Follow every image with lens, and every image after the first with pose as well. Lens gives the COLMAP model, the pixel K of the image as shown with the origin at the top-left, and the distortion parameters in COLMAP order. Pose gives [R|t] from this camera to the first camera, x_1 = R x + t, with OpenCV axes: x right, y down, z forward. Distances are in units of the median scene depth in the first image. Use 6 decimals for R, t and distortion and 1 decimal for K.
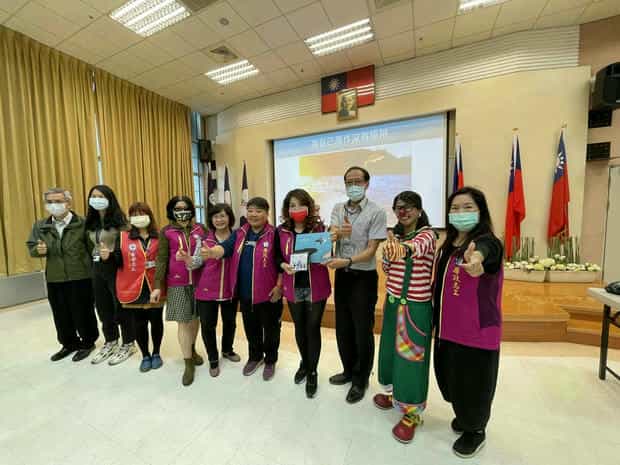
lens RADIAL K [[252.0, 0, 310.0], [0, 252.0, 232.5], [0, 0, 1]] dist [-0.002329, -0.000517]
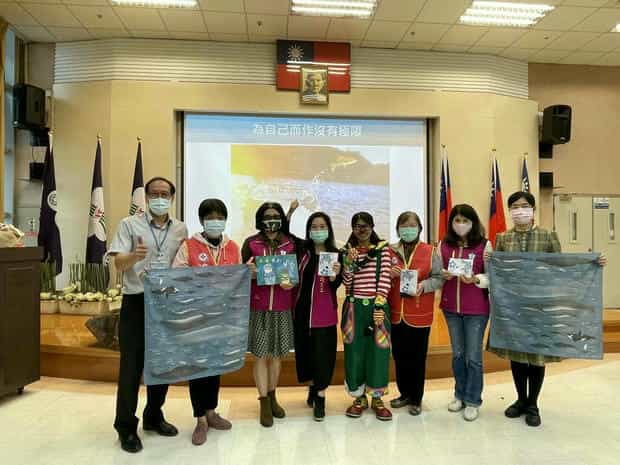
lens RADIAL K [[388.3, 0, 310.0], [0, 388.3, 232.5], [0, 0, 1]] dist [-0.003405, -0.003757]
pose [[0.863720, 0.019347, 0.503601, -0.534414], [0.022290, 0.996819, -0.076523, 0.004935], [-0.503479, 0.077320, 0.860541, 0.093653]]
